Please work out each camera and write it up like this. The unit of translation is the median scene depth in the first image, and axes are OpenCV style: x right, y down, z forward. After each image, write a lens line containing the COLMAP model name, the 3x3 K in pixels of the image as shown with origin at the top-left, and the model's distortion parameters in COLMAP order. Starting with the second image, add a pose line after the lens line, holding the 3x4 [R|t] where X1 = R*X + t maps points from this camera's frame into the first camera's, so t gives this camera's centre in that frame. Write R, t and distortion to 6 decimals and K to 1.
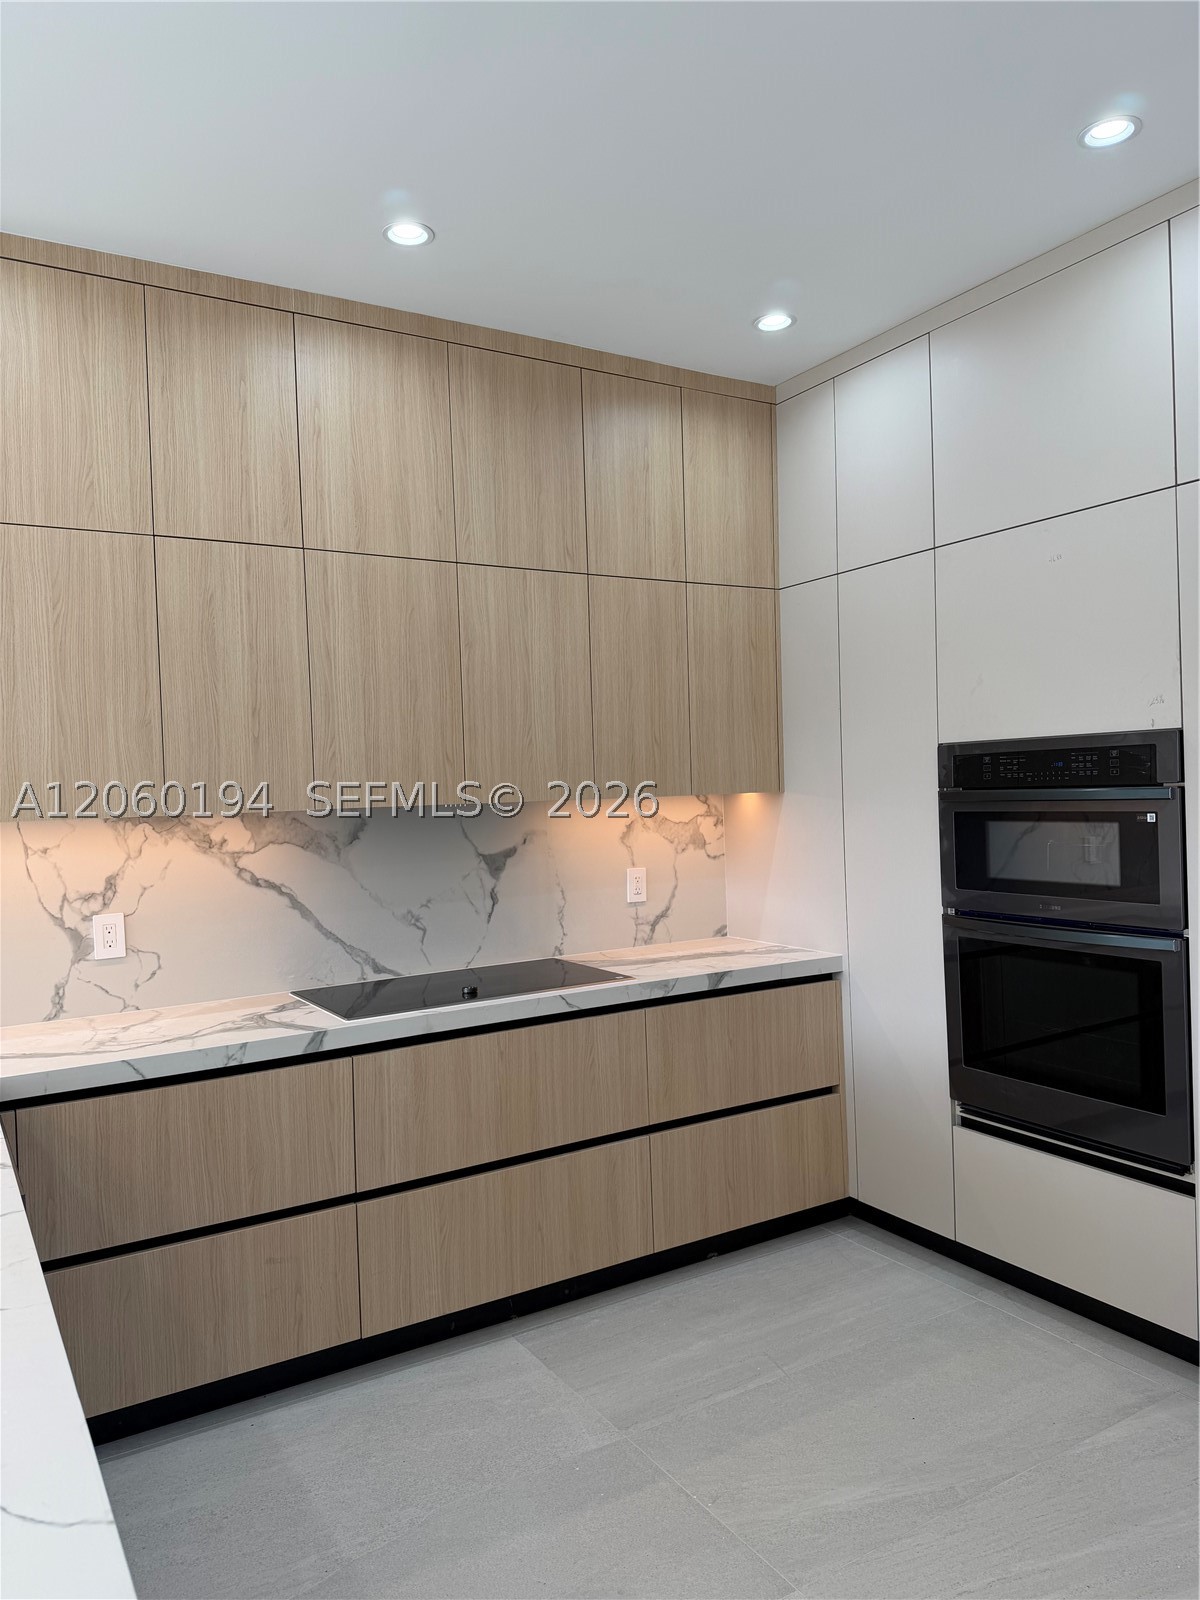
lens RADIAL K [[1125.9, 0, 600.9], [0, 1125.9, 797.0], [0, 0, 1]] dist [0.047005, -0.021270]
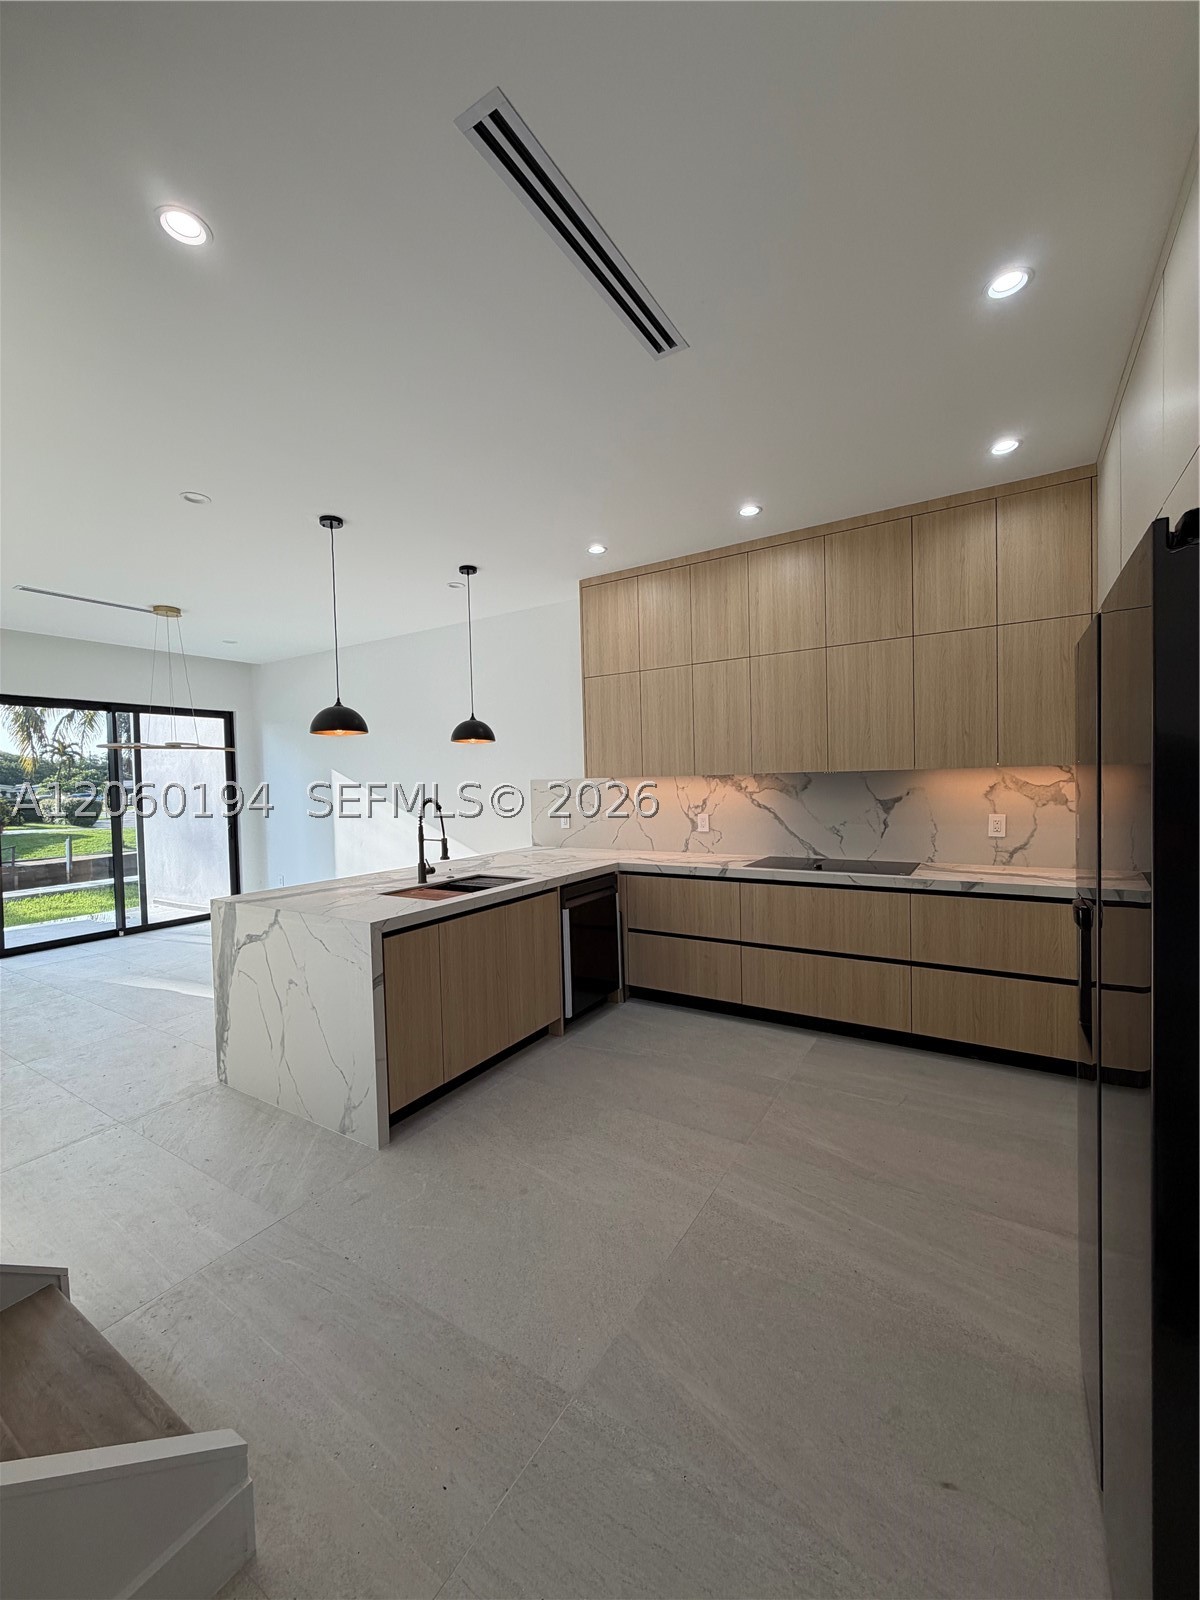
lens RADIAL K [[638.7, 0, 601.4], [0, 638.7, 800.2], [0, 0, 1]] dist [0.001648, 0.000362]
pose [[0.438120, 0.050178, -0.897515, 0.682112], [0.002364, 0.998373, 0.056971, -0.008521], [0.898914, -0.027082, 0.437288, 0.161345]]
